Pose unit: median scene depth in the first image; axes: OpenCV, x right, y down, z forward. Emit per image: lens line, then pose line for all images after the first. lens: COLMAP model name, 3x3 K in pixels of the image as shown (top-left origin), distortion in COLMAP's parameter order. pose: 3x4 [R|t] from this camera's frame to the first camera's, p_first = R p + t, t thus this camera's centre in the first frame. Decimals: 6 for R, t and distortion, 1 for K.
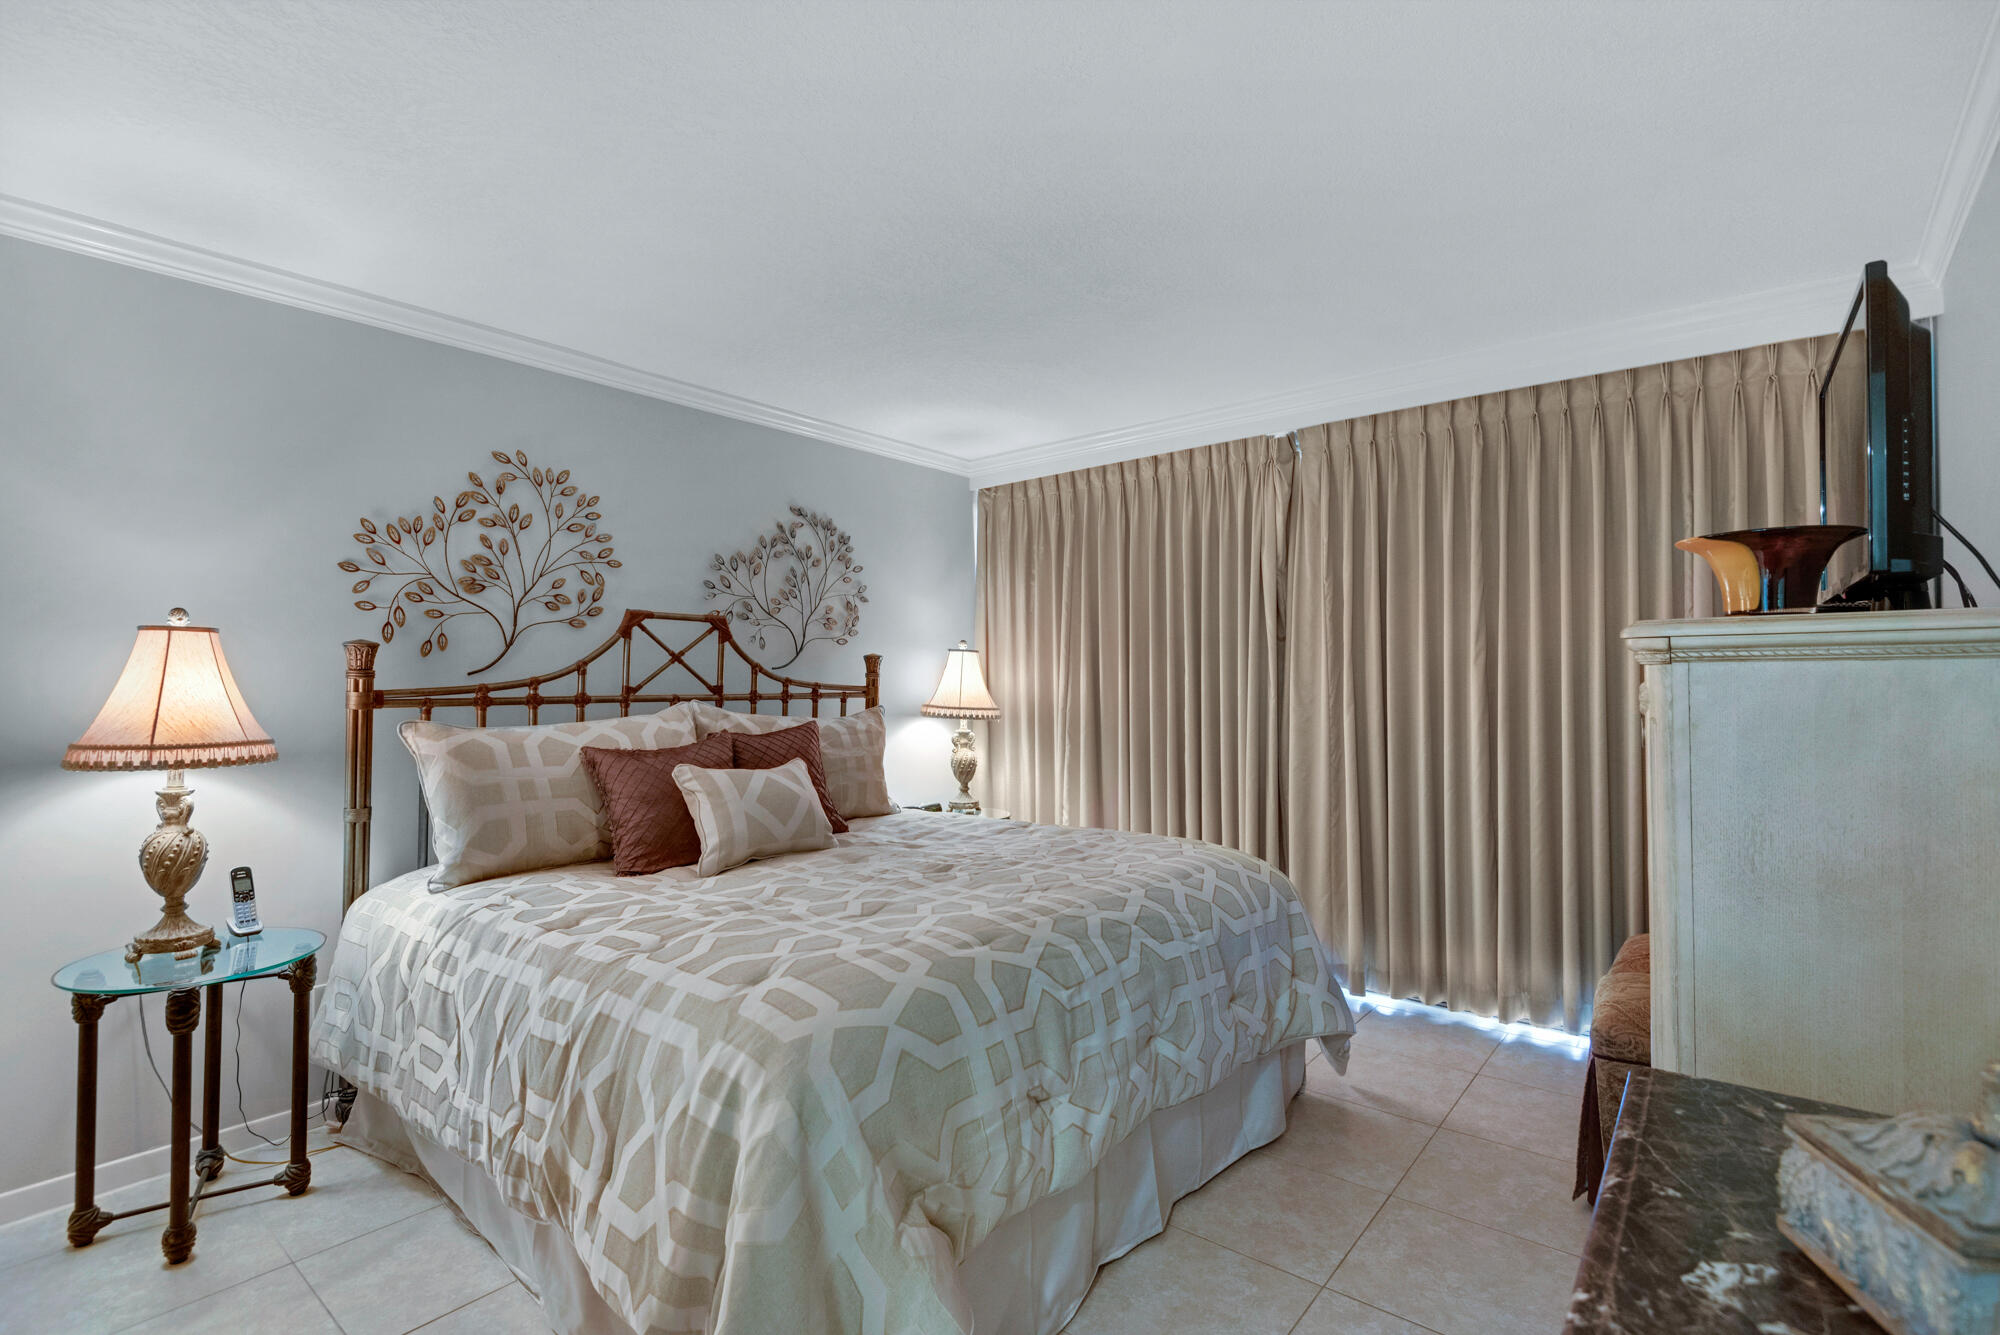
lens RADIAL K [[956.7, 0, 995.5], [0, 956.7, 661.1], [0, 0, 1]] dist [-0.000721, -0.000341]
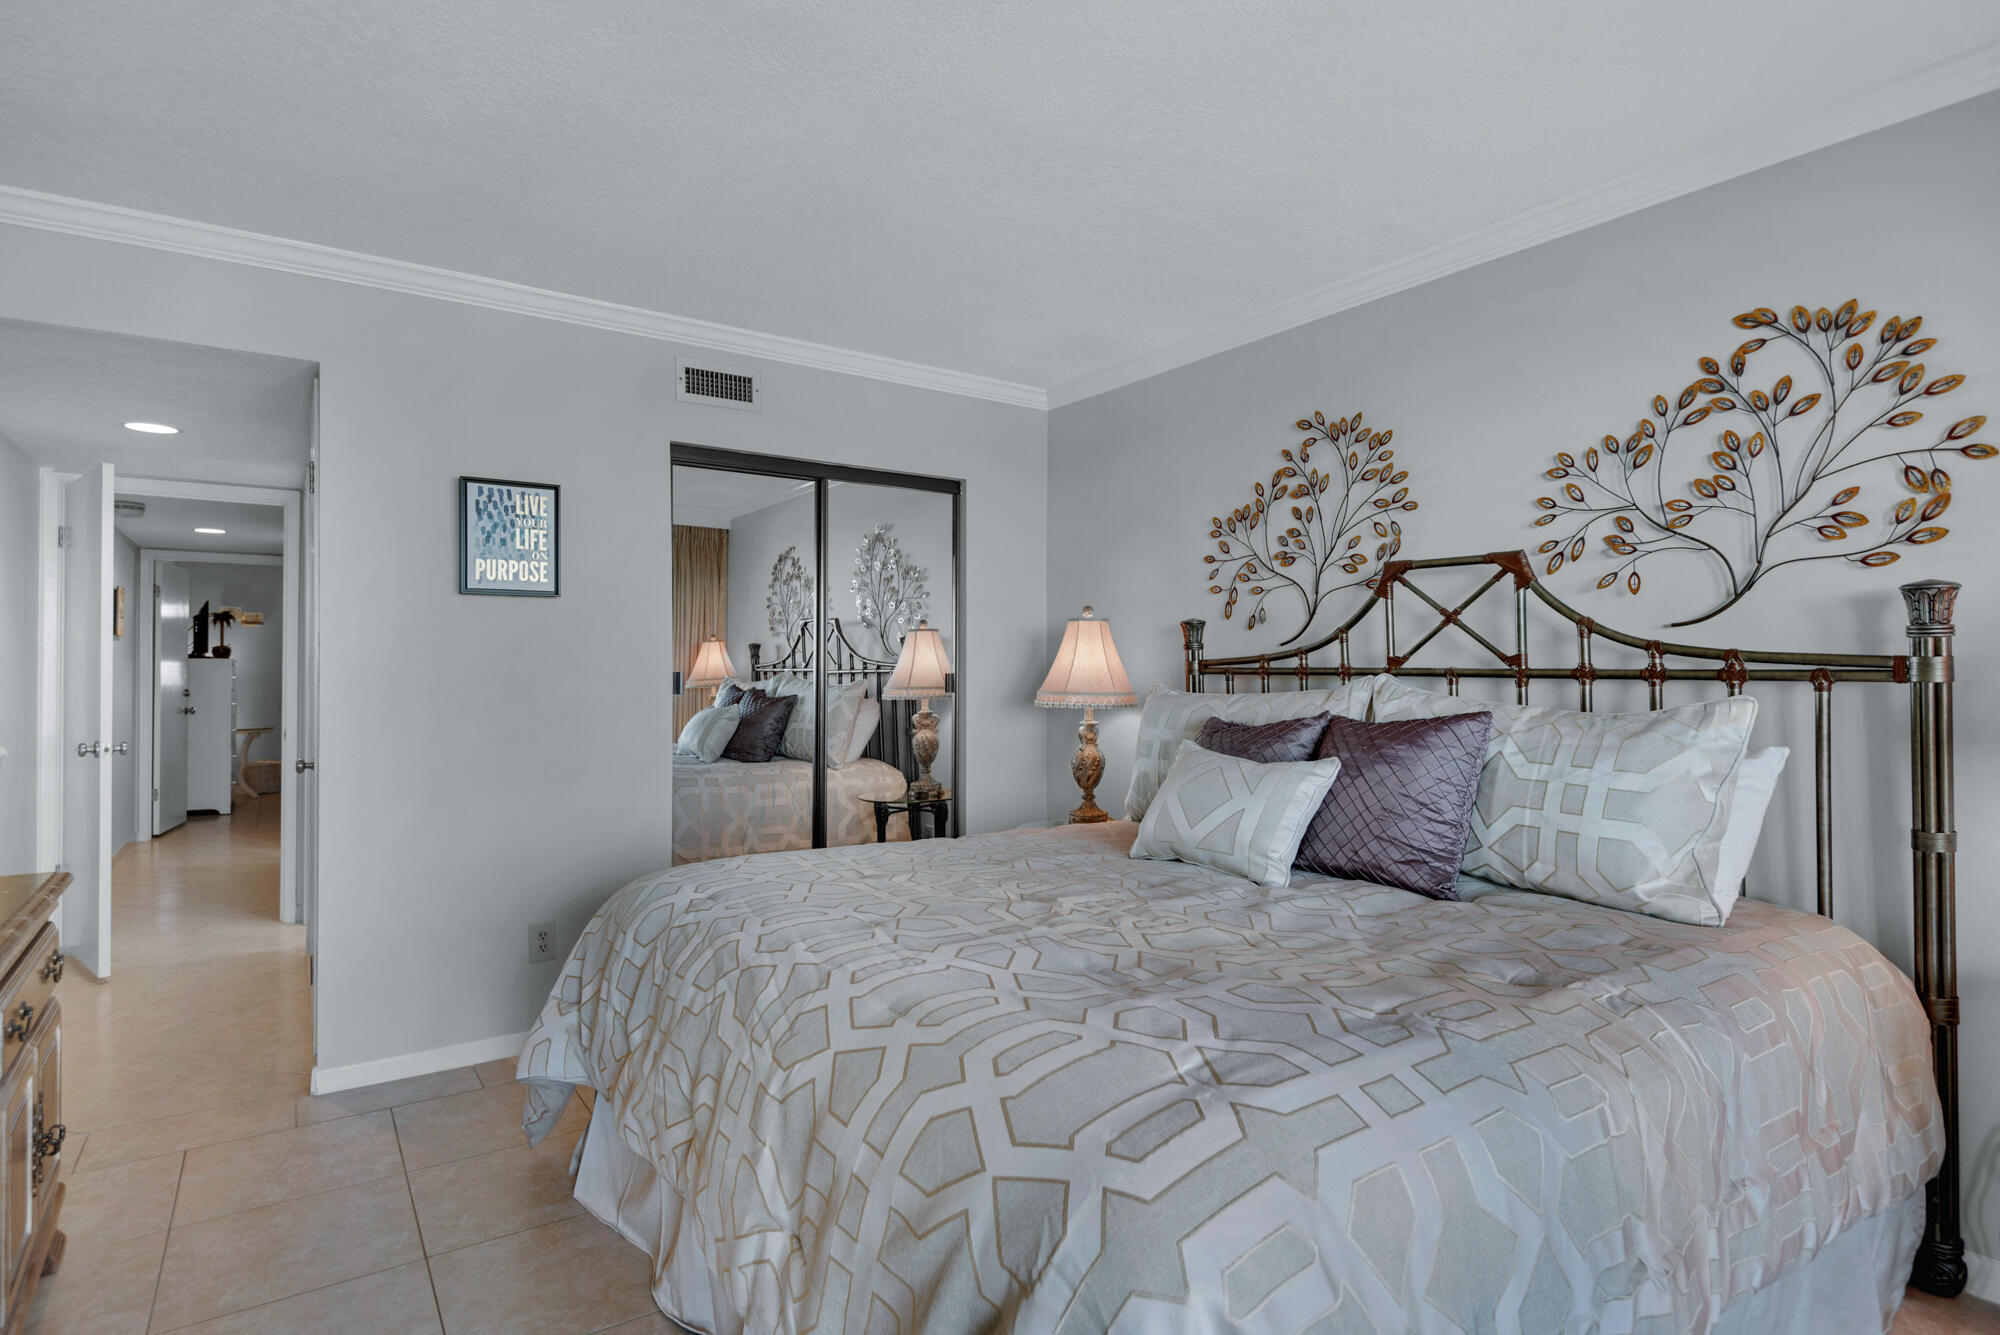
lens RADIAL K [[1009.1, 0, 1000.0], [0, 1009.1, 667.5], [0, 0, 1]] dist [0.001847, -0.002005]
pose [[-0.295785, 0.006756, -0.955231, 0.528002], [0.021424, 0.999770, 0.000437, 0.027942], [0.955014, -0.020336, -0.295862, 0.924856]]
